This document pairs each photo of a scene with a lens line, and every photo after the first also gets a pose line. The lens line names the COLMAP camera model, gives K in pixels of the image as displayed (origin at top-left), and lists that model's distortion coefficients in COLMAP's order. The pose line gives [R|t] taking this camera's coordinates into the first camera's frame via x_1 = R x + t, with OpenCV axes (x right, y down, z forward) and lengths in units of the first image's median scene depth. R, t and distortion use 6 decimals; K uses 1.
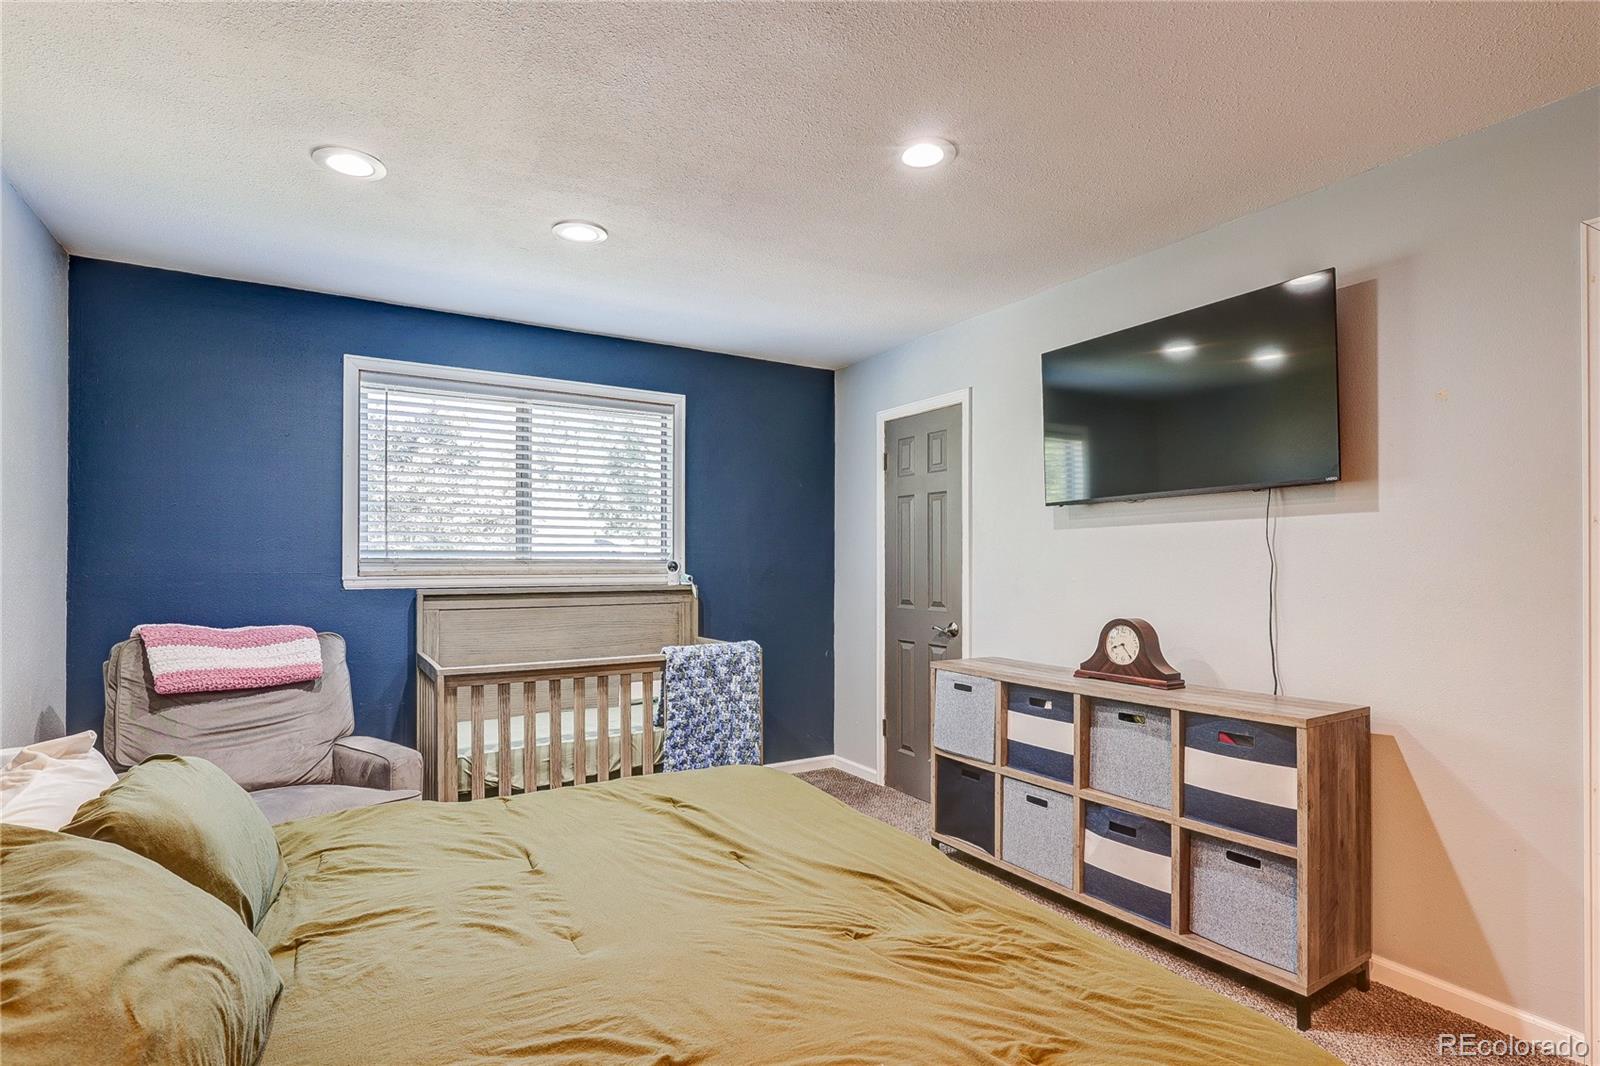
lens RADIAL K [[792.0, 0, 794.3], [0, 792.0, 551.9], [0, 0, 1]] dist [-0.002200, 0.000074]
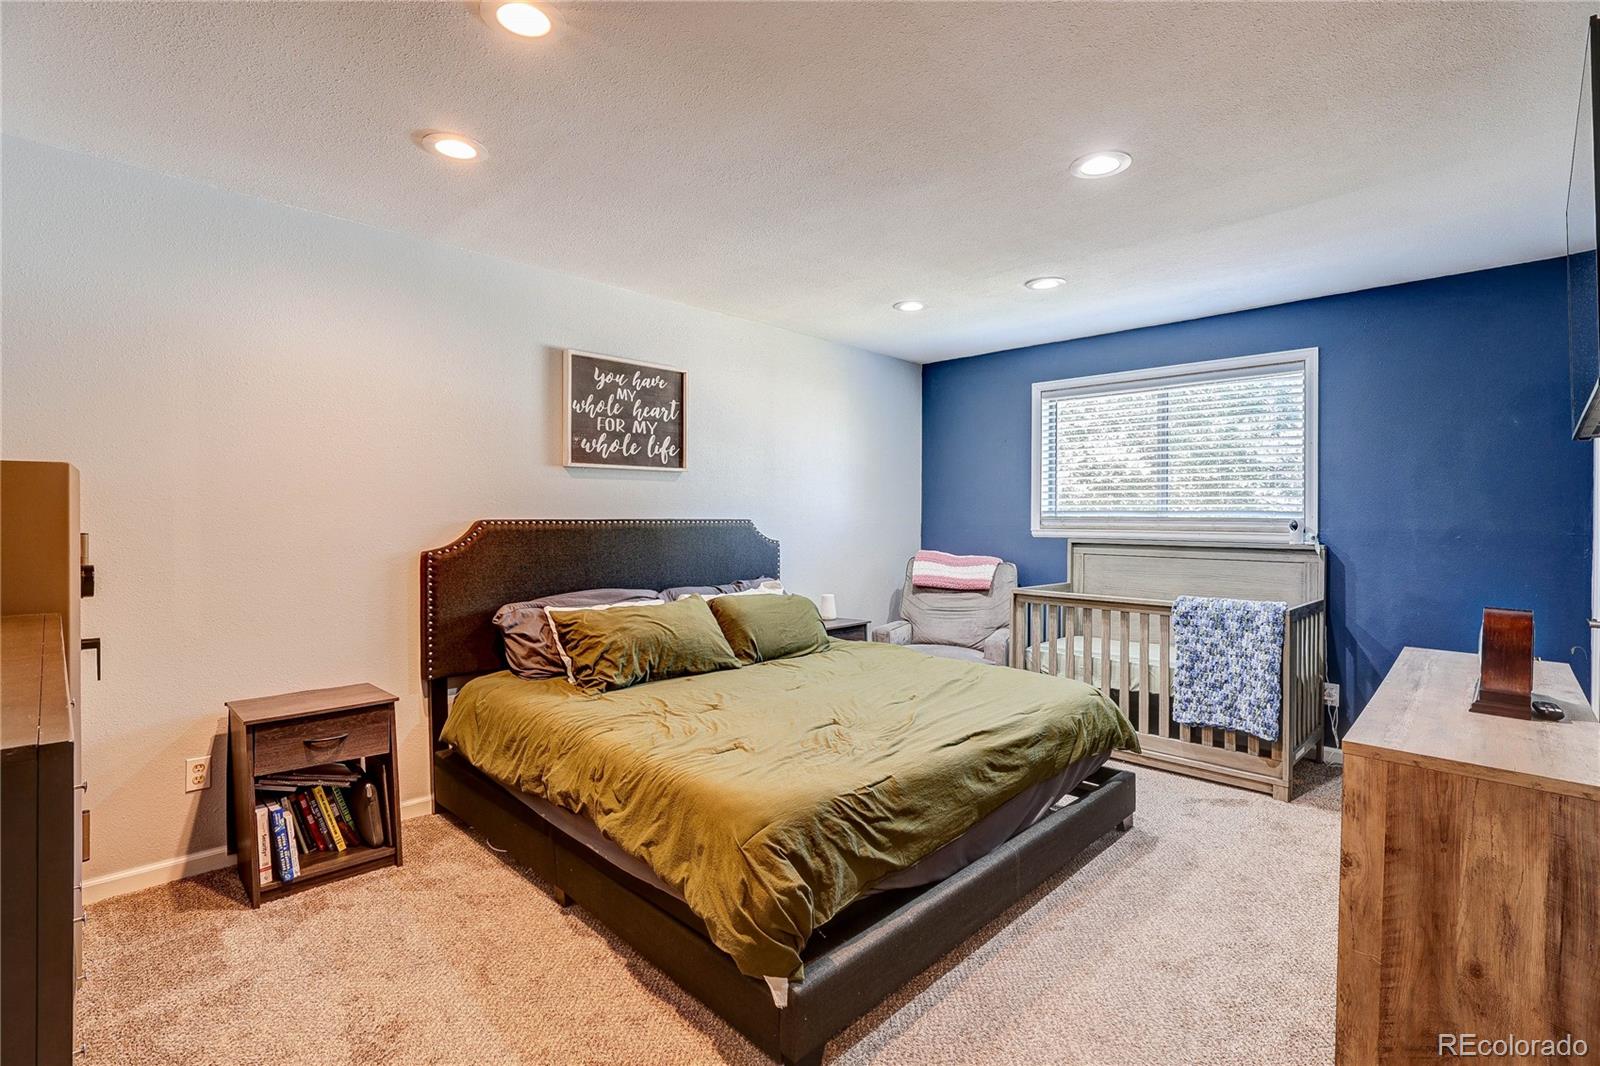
lens RADIAL K [[762.9, 0, 799.8], [0, 762.9, 504.7], [0, 0, 1]] dist [-0.002472, 0.000736]
pose [[0.231154, -0.011535, -0.972849, 0.761370], [0.007016, 0.999923, -0.010189, -0.002431], [0.972892, -0.004470, 0.231217, 0.216347]]
